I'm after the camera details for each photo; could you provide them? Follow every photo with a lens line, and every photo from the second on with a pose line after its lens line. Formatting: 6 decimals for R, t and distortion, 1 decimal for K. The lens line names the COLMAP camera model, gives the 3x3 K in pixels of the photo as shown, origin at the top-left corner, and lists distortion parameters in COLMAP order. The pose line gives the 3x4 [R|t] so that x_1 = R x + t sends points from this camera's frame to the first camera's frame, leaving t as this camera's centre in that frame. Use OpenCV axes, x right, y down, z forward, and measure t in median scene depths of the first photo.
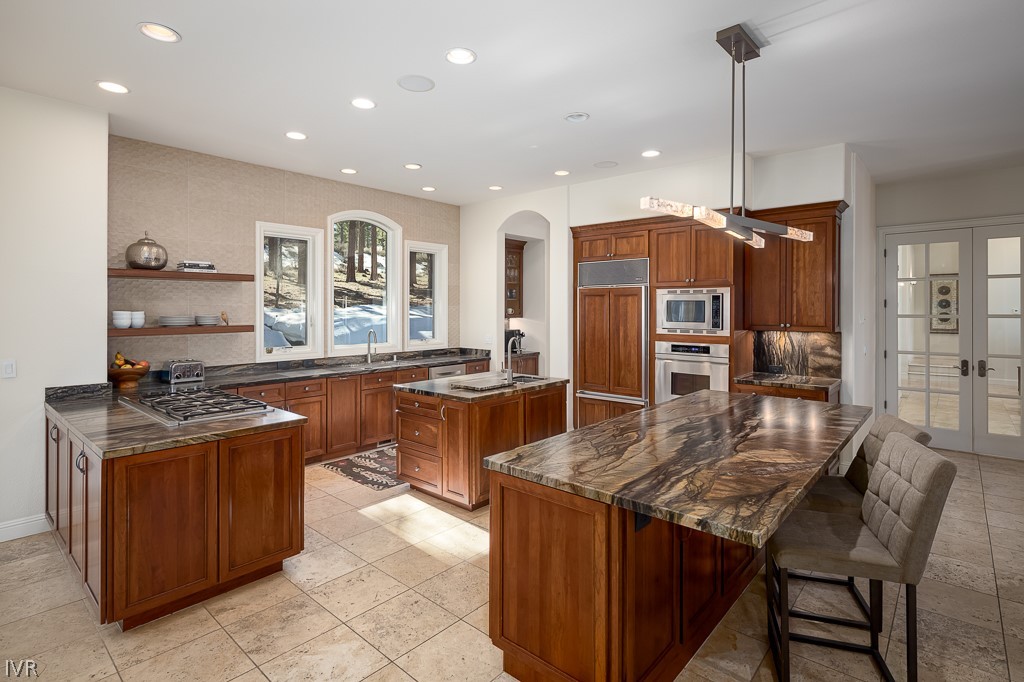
lens RADIAL K [[503.2, 0, 513.9], [0, 503.2, 310.8], [0, 0, 1]] dist [-0.001473, -0.000771]
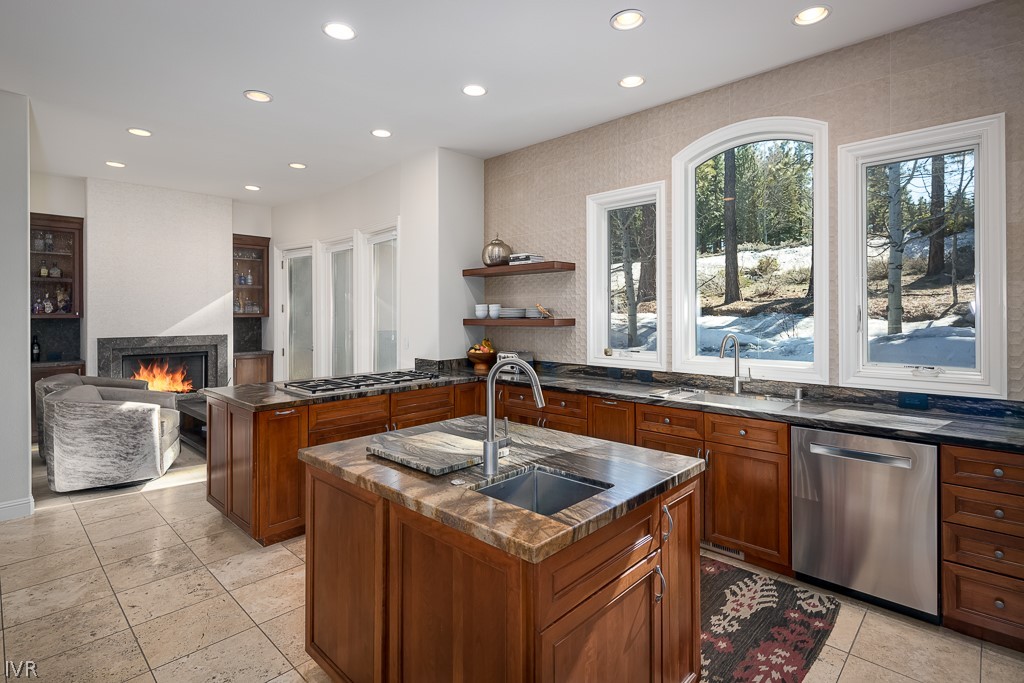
lens RADIAL K [[503.2, 0, 513.9], [0, 503.2, 311.7], [0, 0, 1]] dist [-0.001473, -0.000771]
pose [[-0.034738, 0.000493, -0.999396, 0.368933], [-0.000499, 1.000000, 0.000510, 0.016124], [0.999396, 0.000516, -0.034738, 1.012031]]
